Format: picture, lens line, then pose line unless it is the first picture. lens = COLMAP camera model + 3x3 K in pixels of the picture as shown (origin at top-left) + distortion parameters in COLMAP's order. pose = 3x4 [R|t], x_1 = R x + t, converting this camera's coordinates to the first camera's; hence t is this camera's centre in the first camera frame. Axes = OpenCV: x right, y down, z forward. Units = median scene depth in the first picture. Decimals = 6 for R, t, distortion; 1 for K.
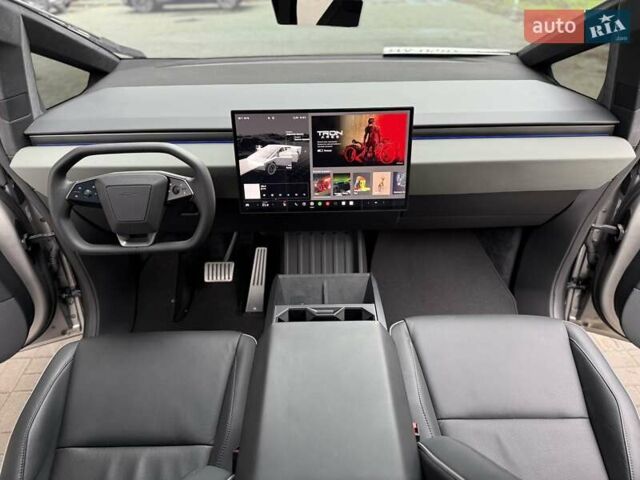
lens RADIAL K [[450.0, 0, 320.0], [0, 450.0, 240.0], [0, 0, 1]] dist [0.096485, -0.123120]
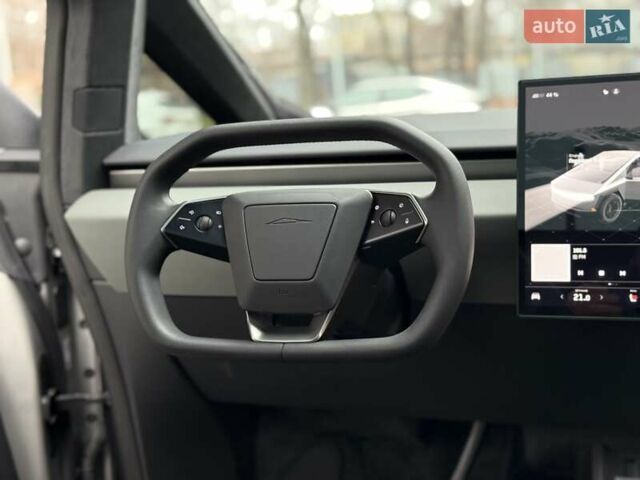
lens RADIAL K [[898.6, 0, 320.0], [0, 898.6, 240.0], [0, 0, 1]] dist [0.153858, -0.222437]
pose [[0.955574, 0.016405, -0.294293, -0.108647], [-0.129656, 0.920057, -0.369708, 0.212198], [0.264702, 0.391440, 0.881310, 0.197775]]
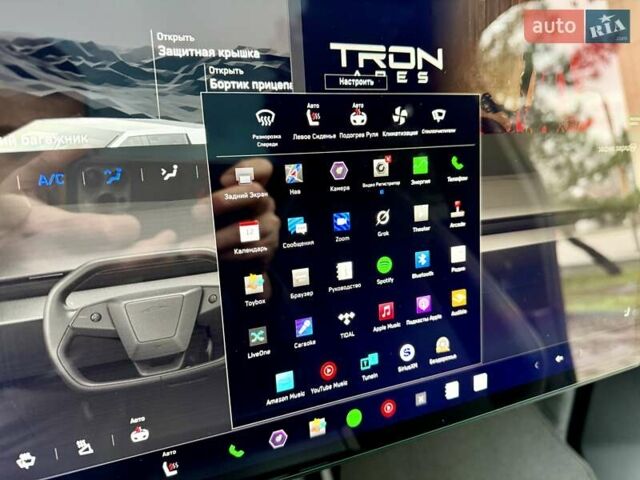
lens RADIAL K [[481.7, 0, 320.0], [0, 481.7, 240.0], [0, 0, 1]] dist [0.002304, -0.107950]
pose [[0.917759, -0.092794, 0.386144, -0.090009], [0.177138, 0.965888, -0.188899, -0.120912], [-0.355443, 0.241765, 0.902890, 0.809674]]
